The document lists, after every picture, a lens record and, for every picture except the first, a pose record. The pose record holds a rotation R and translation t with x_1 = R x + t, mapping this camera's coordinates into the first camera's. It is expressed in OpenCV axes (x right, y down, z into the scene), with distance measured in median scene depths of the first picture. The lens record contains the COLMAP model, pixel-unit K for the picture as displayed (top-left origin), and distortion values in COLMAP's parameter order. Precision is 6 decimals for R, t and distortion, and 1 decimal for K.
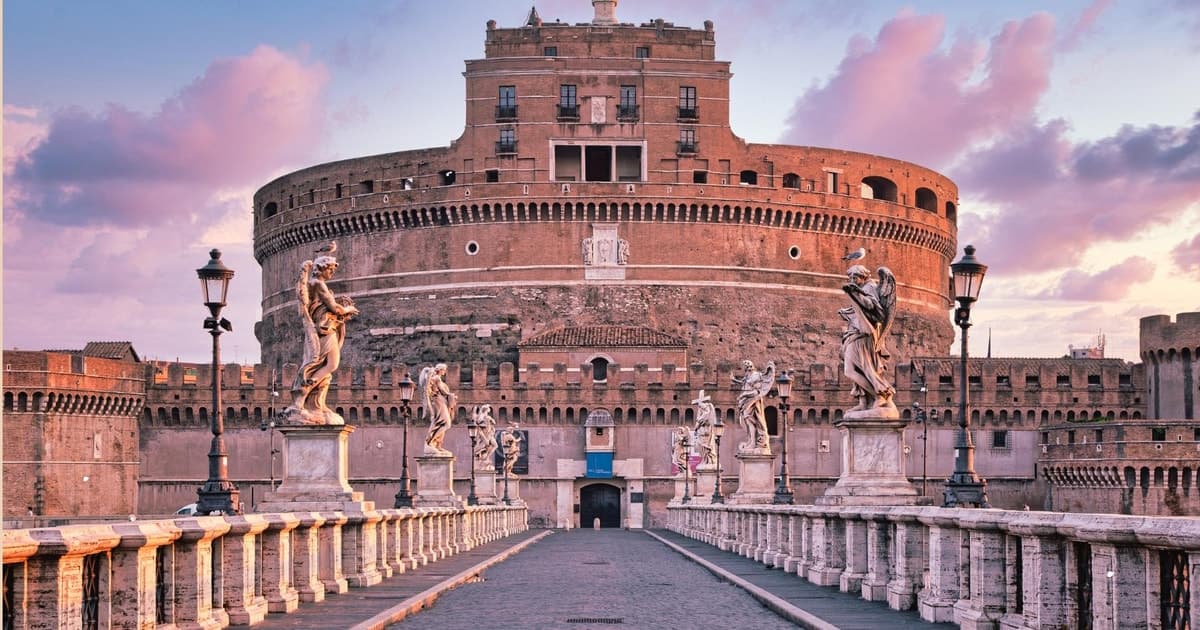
lens RADIAL K [[1817.1, 0, 610.4], [0, 1817.1, 401.5], [0, 0, 1]] dist [0.110892, -0.036145]
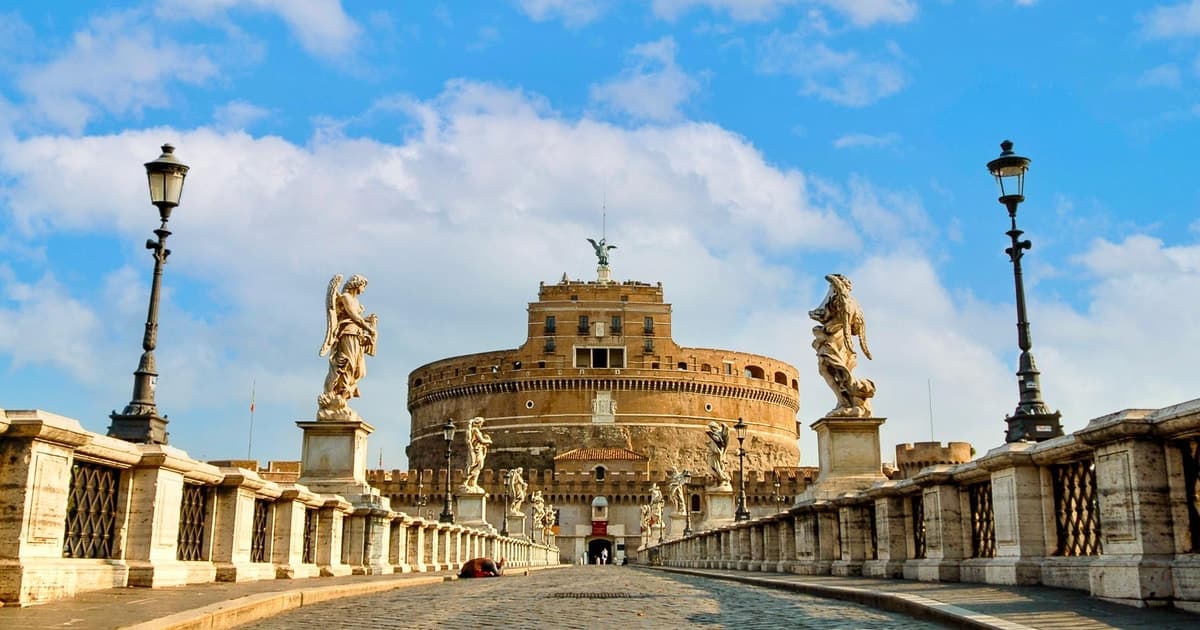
lens RADIAL K [[1054.3, 0, 613.0], [0, 1054.3, 251.8], [0, 0, 1]] dist [-0.011878, -0.005164]
pose [[0.999980, 0.003408, 0.005352, 0.000569], [-0.002122, 0.974562, -0.224109, 0.002114], [-0.005980, 0.224094, 0.974549, -0.053303]]
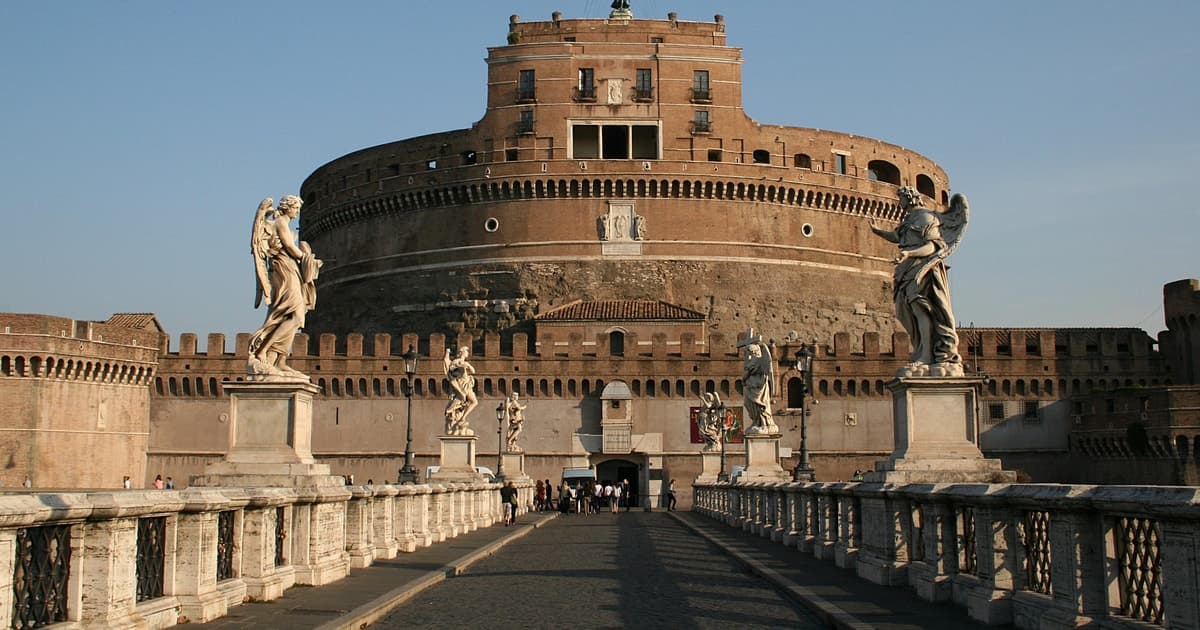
lens RADIAL K [[1471.0, 0, 595.7], [0, 1471.0, 144.8], [0, 0, 1]] dist [-0.104174, 0.012655]
pose [[0.999781, -0.002948, -0.020714, -0.000380], [-0.000581, 0.985732, -0.168319, 0.010078], [0.020915, 0.168294, 0.985515, 0.183906]]
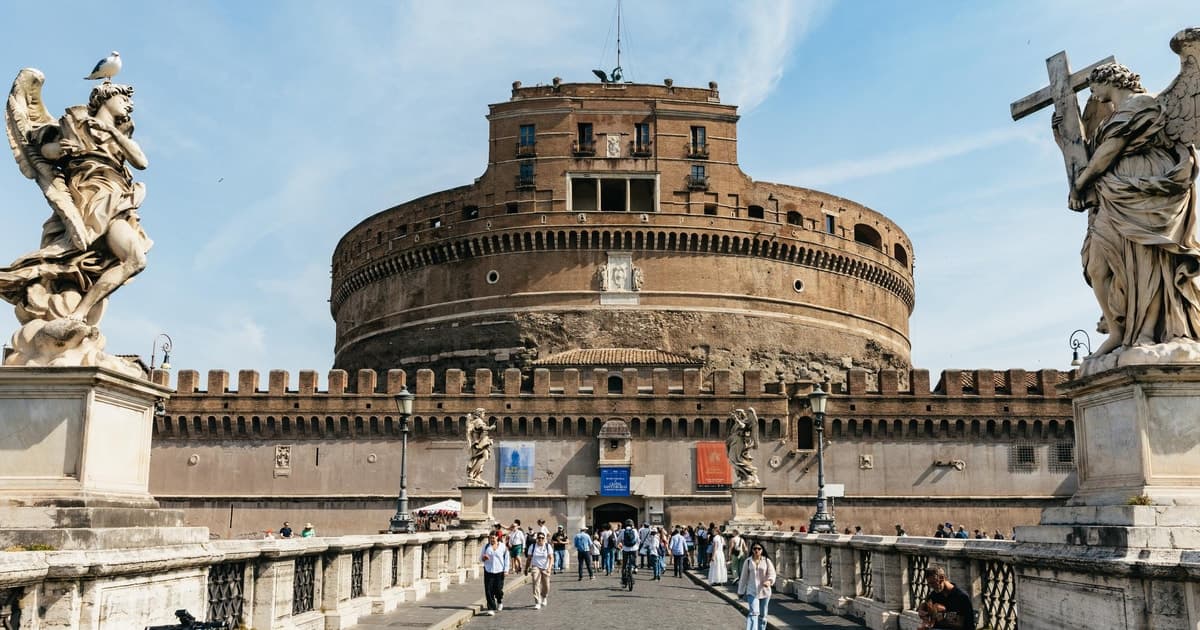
lens RADIAL K [[1049.6, 0, 598.1], [0, 1049.6, 354.7], [0, 0, 1]] dist [0.003772, 0.000244]
pose [[0.999809, 0.001999, -0.019431, -0.003531], [-0.003969, 0.994787, -0.101895, 0.021677], [0.019126, 0.101953, 0.994605, 0.409883]]
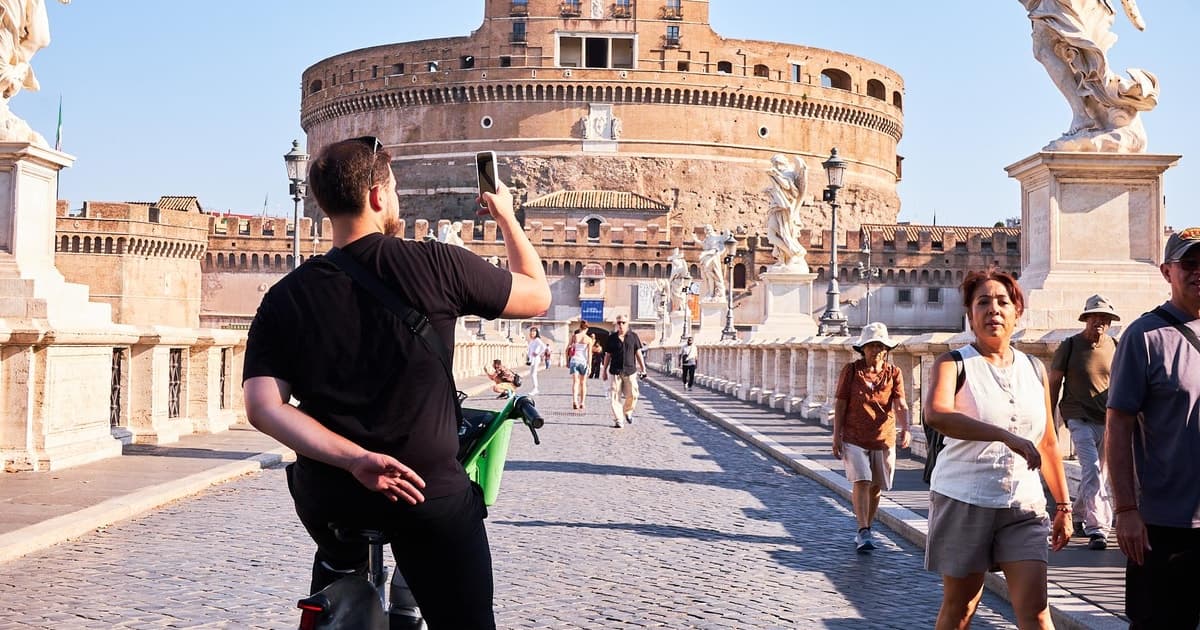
lens RADIAL K [[1605.4, 0, 605.4], [0, 1605.4, 142.3], [0, 0, 1]] dist [-0.124631, -0.021606]
pose [[0.999784, 0.020708, -0.001713, 0.002124], [-0.020778, 0.997241, -0.071265, 0.000081], [0.000233, 0.071285, 0.997456, -0.023957]]
